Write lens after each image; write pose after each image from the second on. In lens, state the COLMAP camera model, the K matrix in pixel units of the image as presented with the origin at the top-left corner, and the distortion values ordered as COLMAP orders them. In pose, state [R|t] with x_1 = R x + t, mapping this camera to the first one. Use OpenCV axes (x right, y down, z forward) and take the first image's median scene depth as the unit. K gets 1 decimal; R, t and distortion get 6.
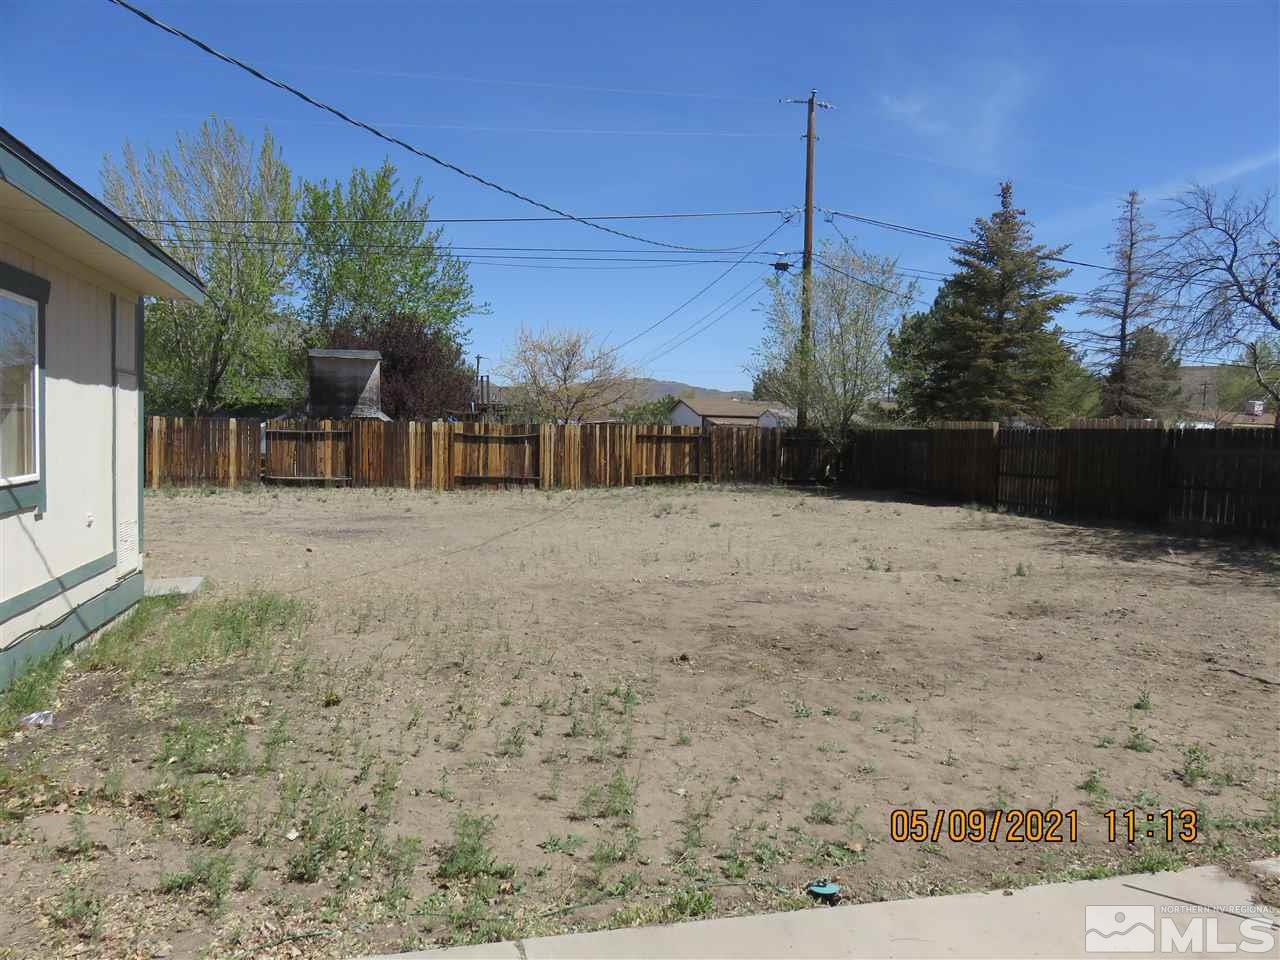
lens RADIAL K [[928.5, 0, 640.0], [0, 928.5, 480.0], [0, 0, 1]] dist [0.001589, 0.000381]
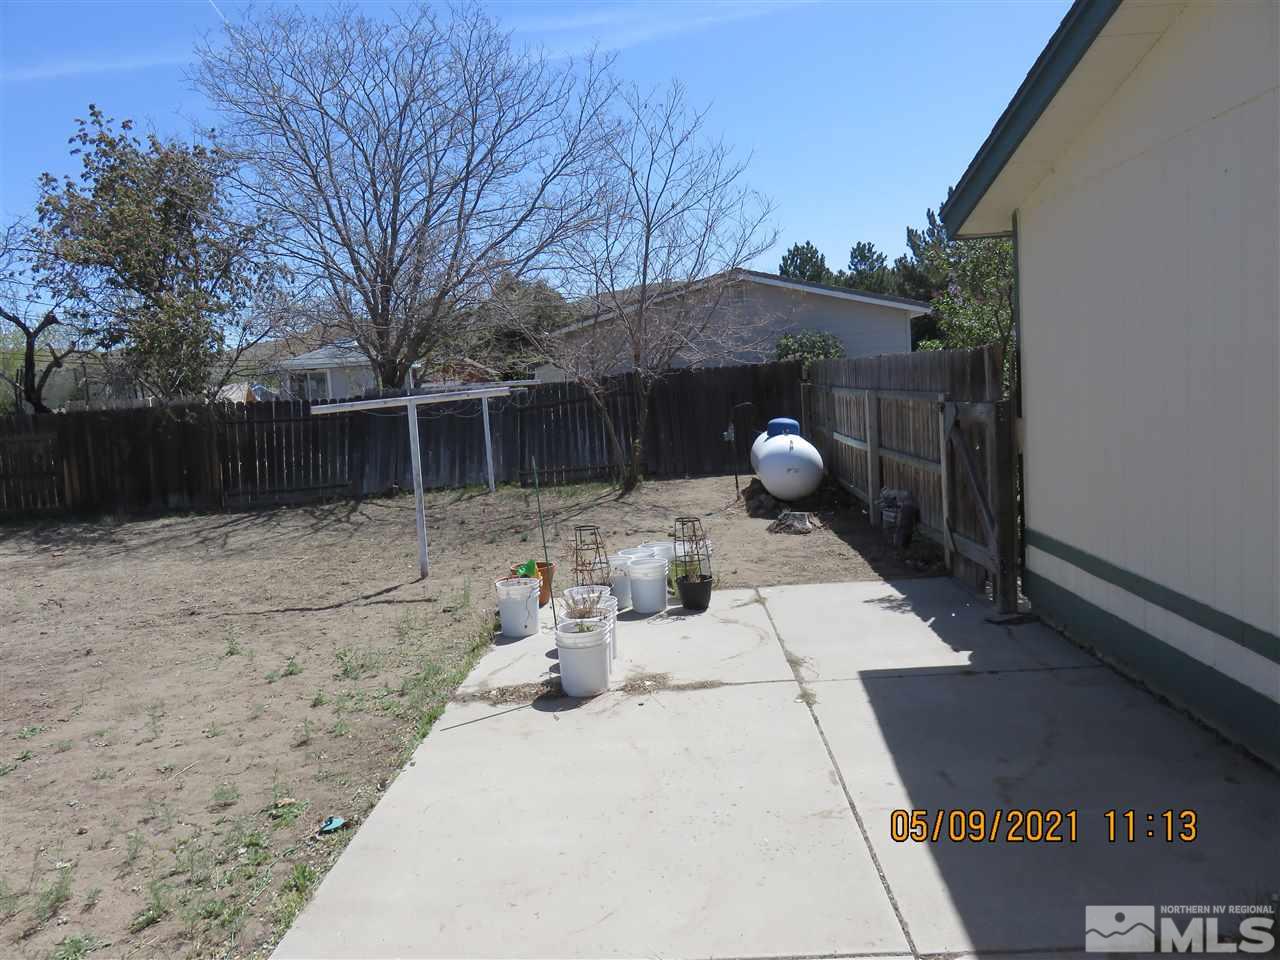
lens RADIAL K [[928.5, 0, 640.0], [0, 928.5, 480.0], [0, 0, 1]] dist [0.001589, 0.000381]
pose [[0.306539, -0.131276, 0.942762, -0.506749], [0.119061, 0.987953, 0.098856, -0.035149], [-0.944383, 0.081944, 0.318476, 0.171245]]
